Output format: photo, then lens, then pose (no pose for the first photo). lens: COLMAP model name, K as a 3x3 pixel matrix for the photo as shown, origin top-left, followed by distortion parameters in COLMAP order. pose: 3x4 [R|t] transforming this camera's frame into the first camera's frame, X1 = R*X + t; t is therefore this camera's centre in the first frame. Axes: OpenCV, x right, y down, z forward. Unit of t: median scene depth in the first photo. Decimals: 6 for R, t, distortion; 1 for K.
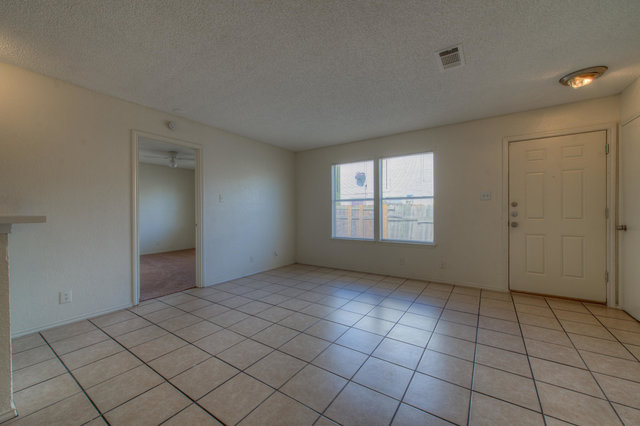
lens RADIAL K [[249.8, 0, 320.5], [0, 249.8, 211.2], [0, 0, 1]] dist [0.002022, -0.000021]
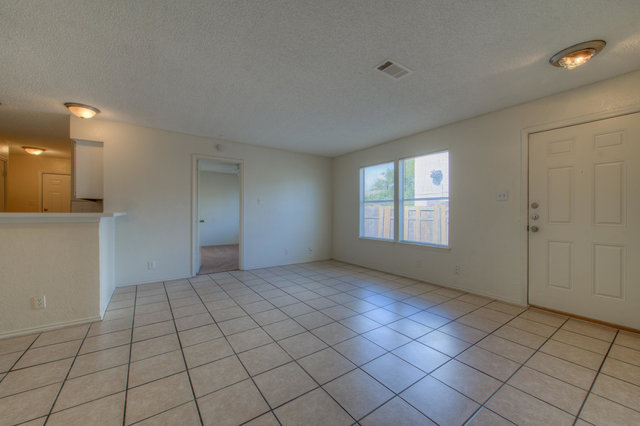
lens RADIAL K [[249.8, 0, 320.7], [0, 249.8, 211.6], [0, 0, 1]] dist [0.002022, -0.000021]
pose [[0.935401, 0.006872, -0.353521, 0.386252], [-0.006778, 0.999976, 0.001505, -0.003111], [0.353523, 0.000988, 0.935425, -0.066776]]
